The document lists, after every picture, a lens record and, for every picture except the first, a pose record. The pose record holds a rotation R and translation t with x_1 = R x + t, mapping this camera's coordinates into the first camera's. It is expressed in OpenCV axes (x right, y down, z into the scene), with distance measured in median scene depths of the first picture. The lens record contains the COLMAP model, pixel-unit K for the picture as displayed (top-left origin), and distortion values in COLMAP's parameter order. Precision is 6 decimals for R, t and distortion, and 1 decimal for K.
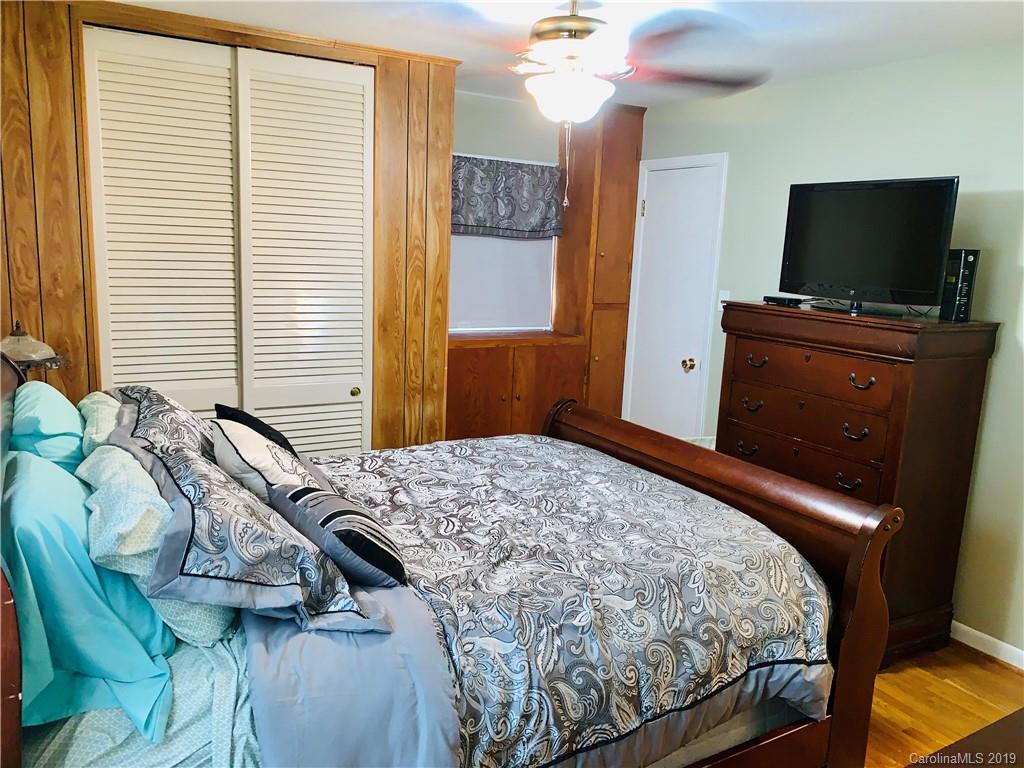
lens RADIAL K [[792.0, 0, 512.0], [0, 792.0, 384.0], [0, 0, 1]] dist [0.093897, -0.177510]
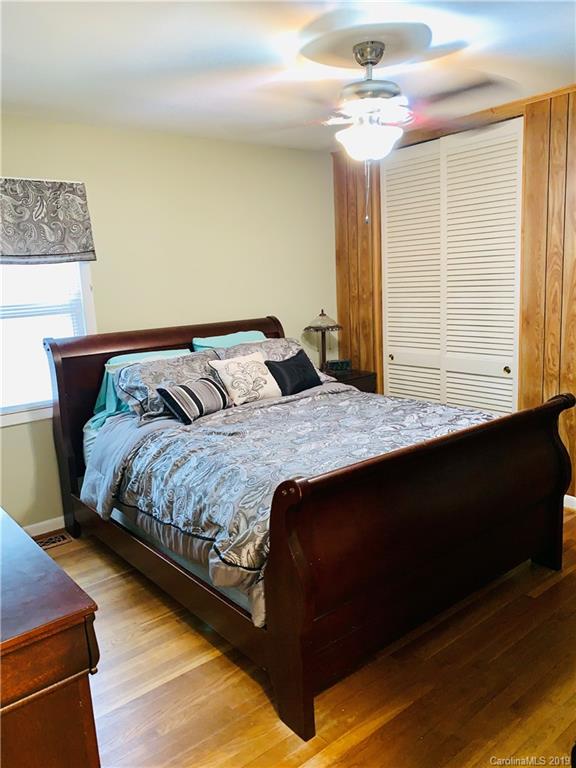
lens RADIAL K [[594.0, 0, 288.0], [0, 594.0, 384.0], [0, 0, 1]] dist [0.093897, -0.177510]
pose [[0.143536, 0.128882, -0.981217, 0.720306], [-0.121066, 0.986324, 0.111843, -0.034074], [0.982212, 0.102738, 0.157176, 0.492619]]
